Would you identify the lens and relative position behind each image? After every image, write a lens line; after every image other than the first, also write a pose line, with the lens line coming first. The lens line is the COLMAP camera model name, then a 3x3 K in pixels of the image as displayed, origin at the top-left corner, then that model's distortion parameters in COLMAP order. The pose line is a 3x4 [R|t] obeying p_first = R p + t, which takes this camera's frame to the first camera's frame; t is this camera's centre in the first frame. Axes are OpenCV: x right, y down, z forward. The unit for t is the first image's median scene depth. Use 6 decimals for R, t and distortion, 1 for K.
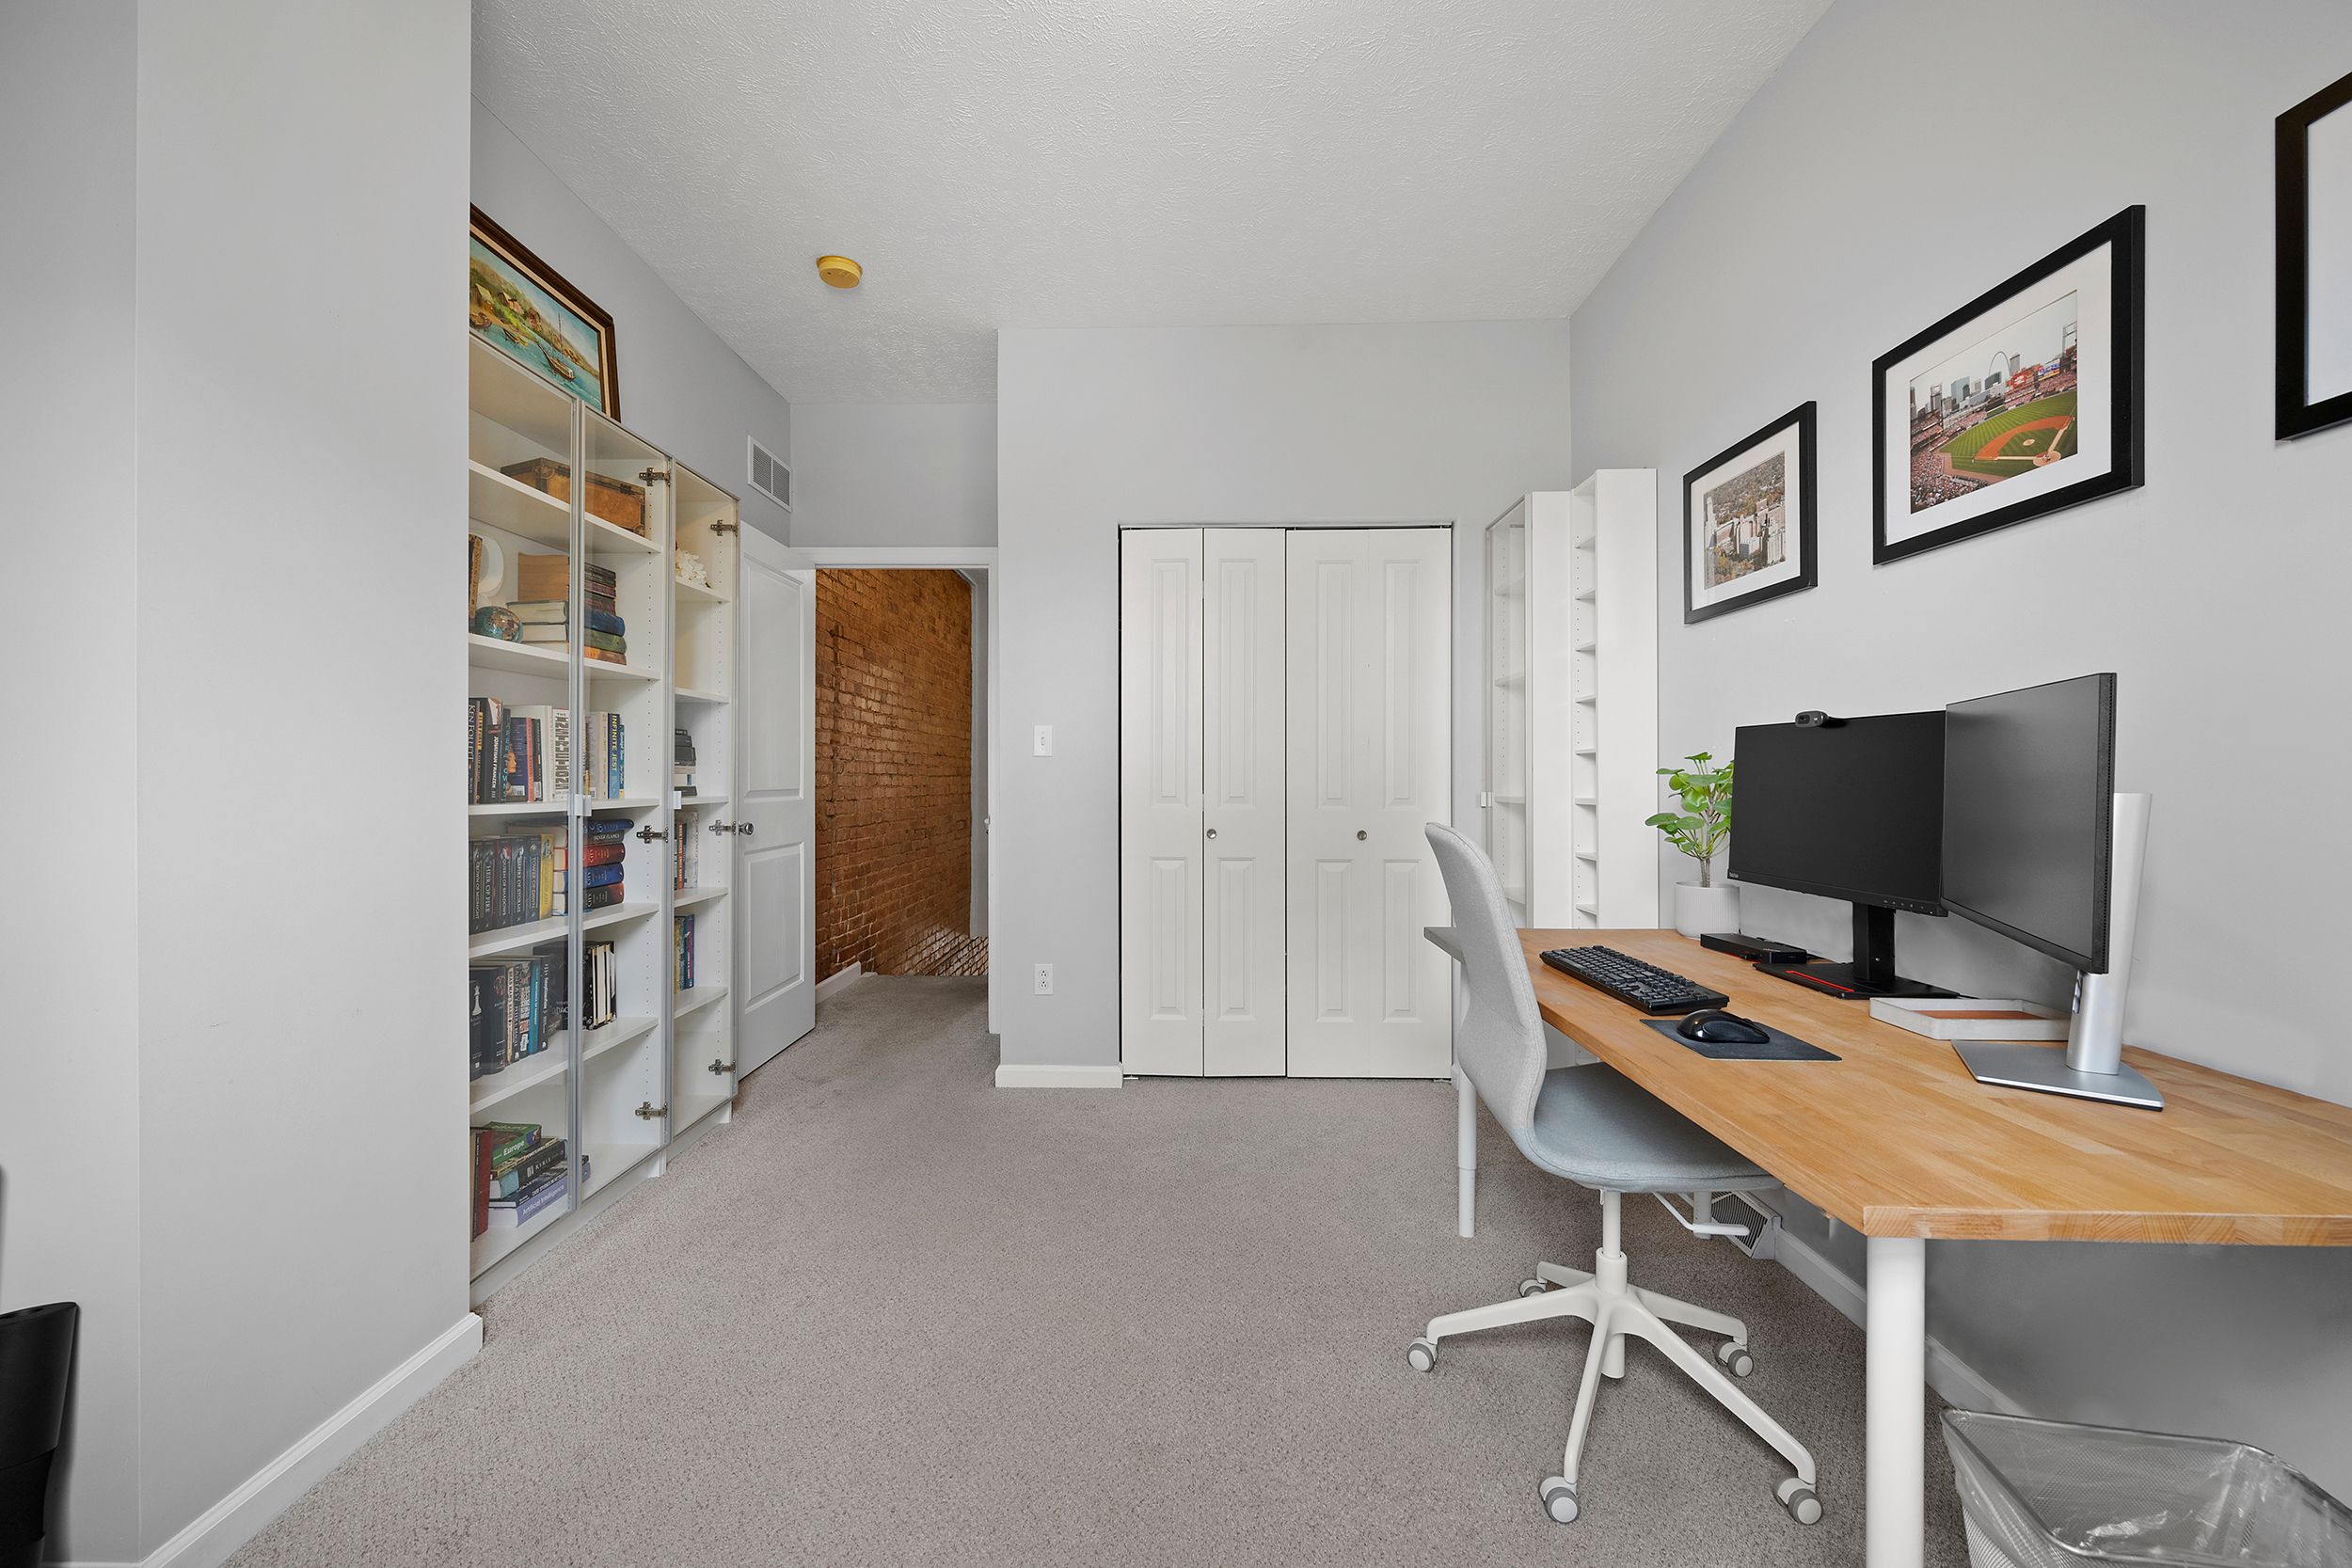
lens RADIAL K [[929.8, 0, 1175.9], [0, 929.8, 782.3], [0, 0, 1]] dist [0.002612, -0.000926]
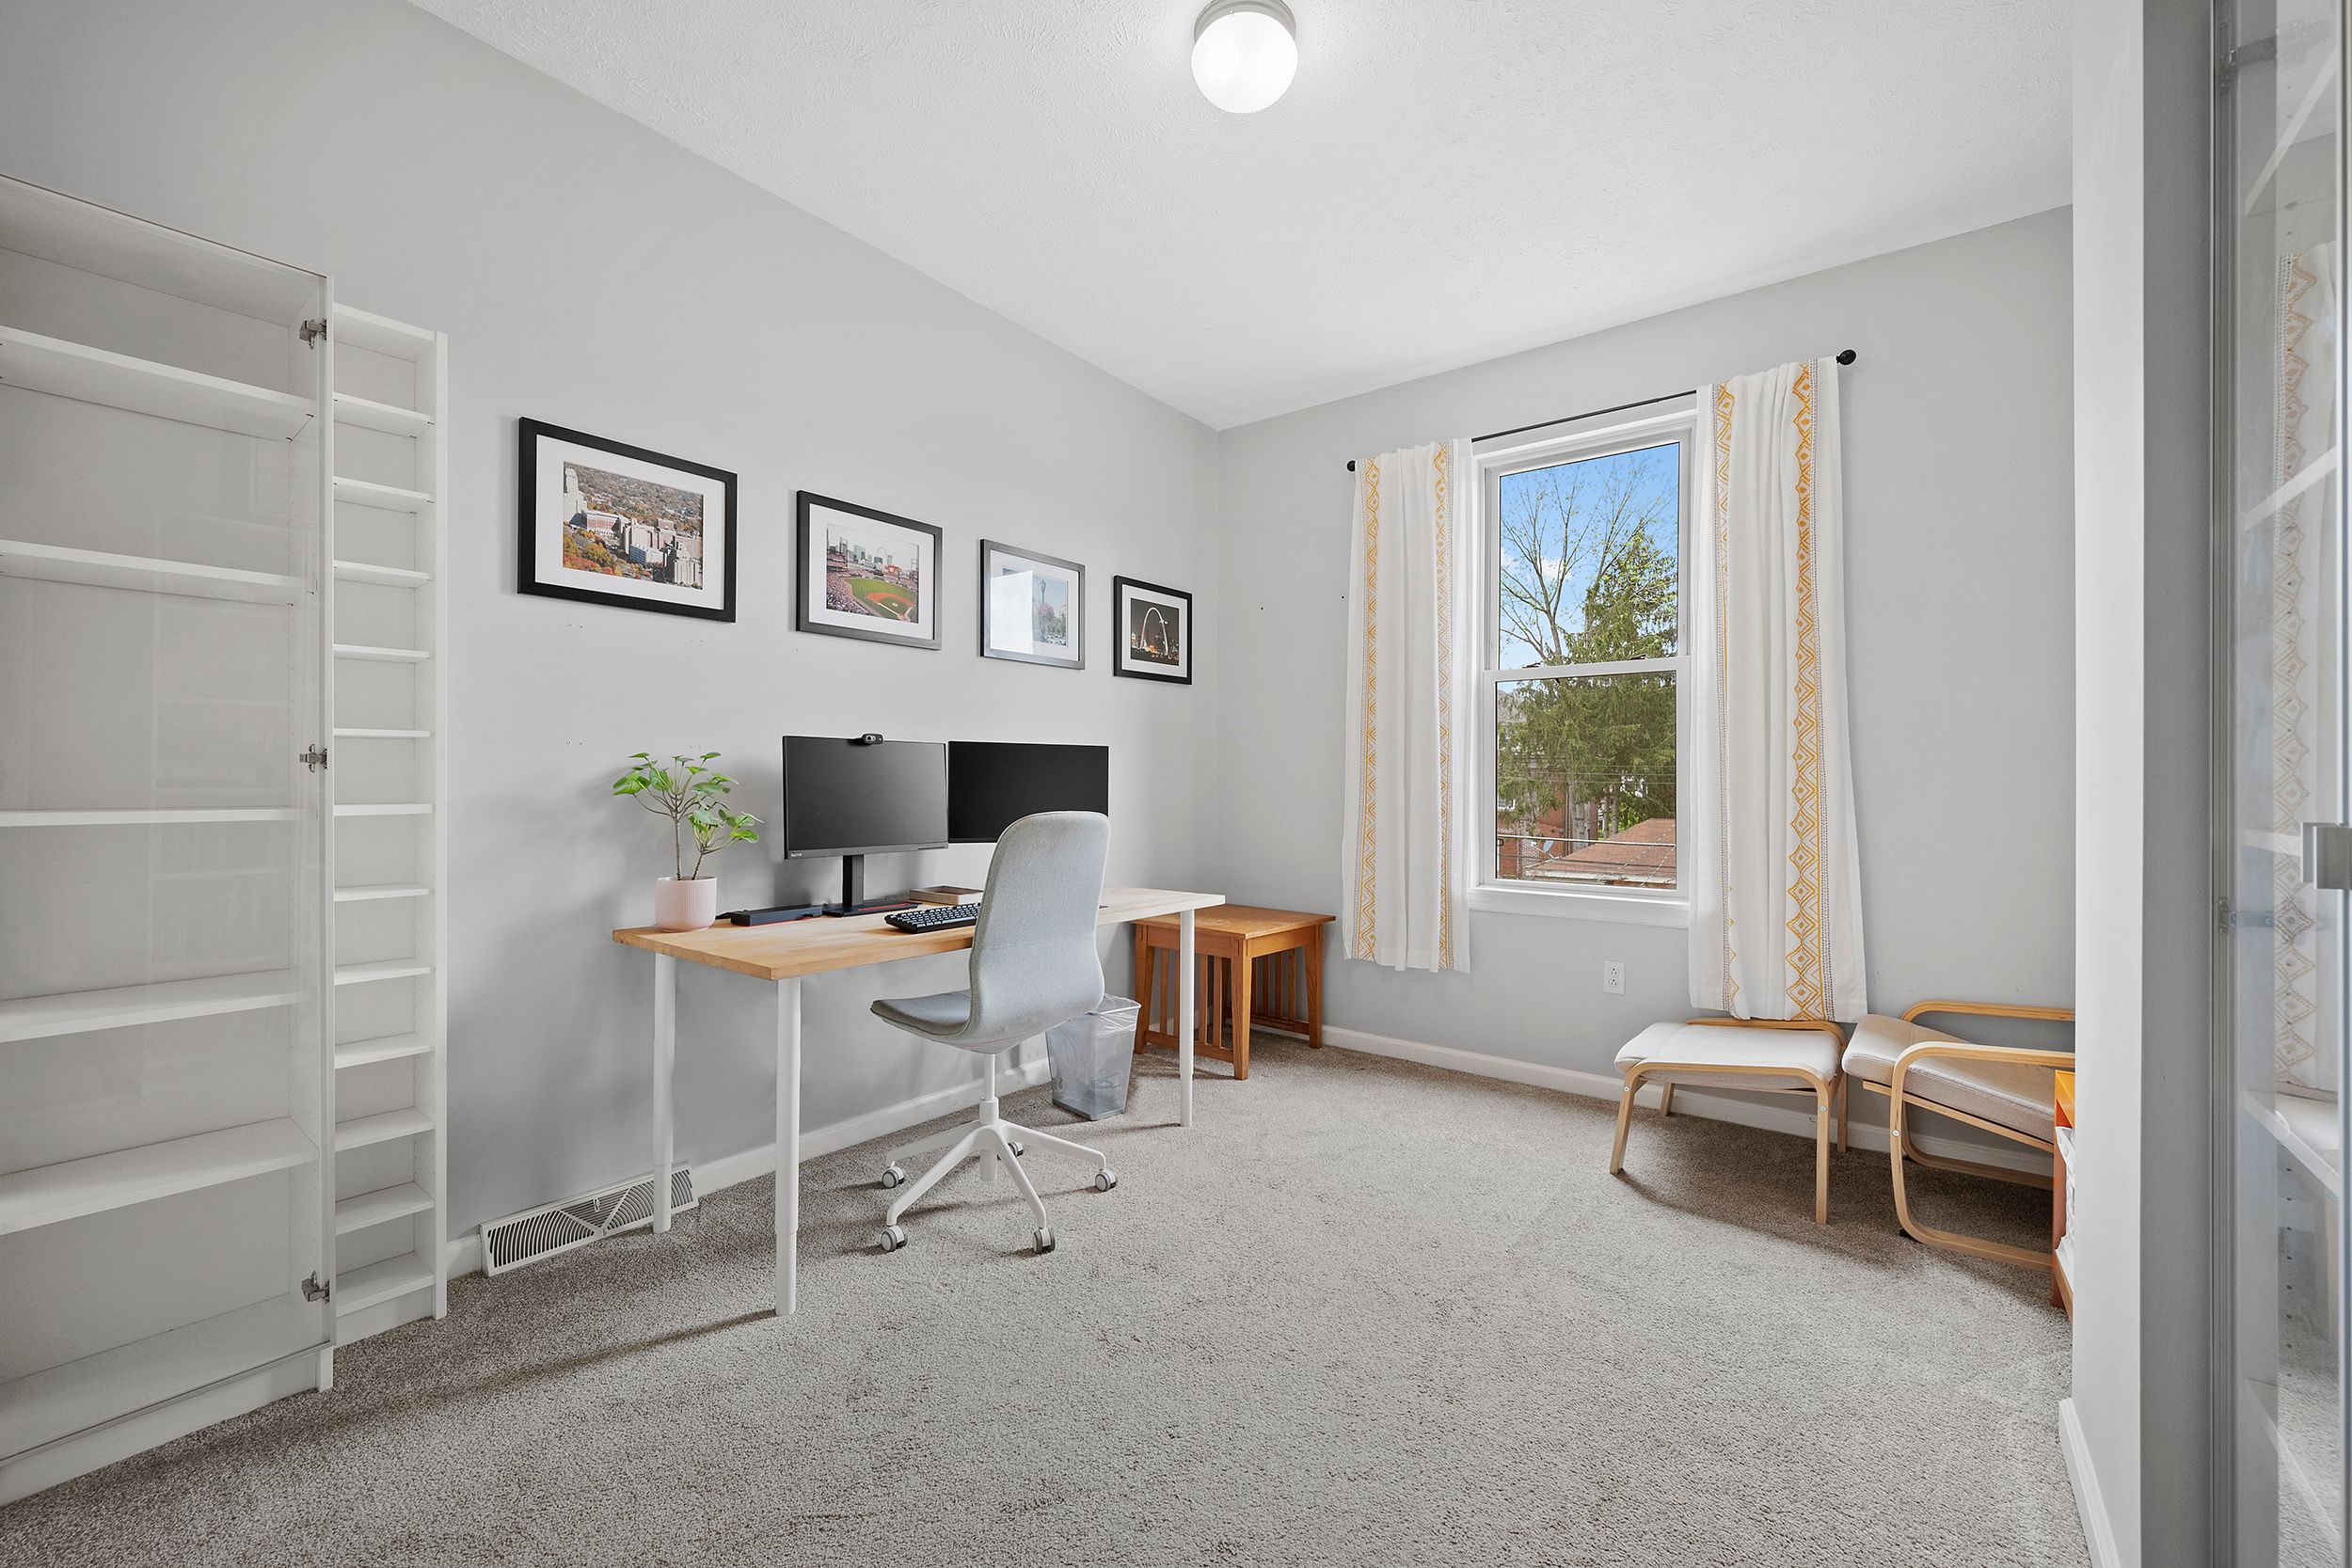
lens RADIAL K [[929.8, 0, 1177.5], [0, 929.8, 778.1], [0, 0, 1]] dist [0.002612, -0.000926]
pose [[-0.794803, -0.007133, 0.606826, -0.520848], [-0.005289, 0.999974, 0.004828, -0.011511], [-0.606844, 0.000628, -0.794820, 1.556733]]
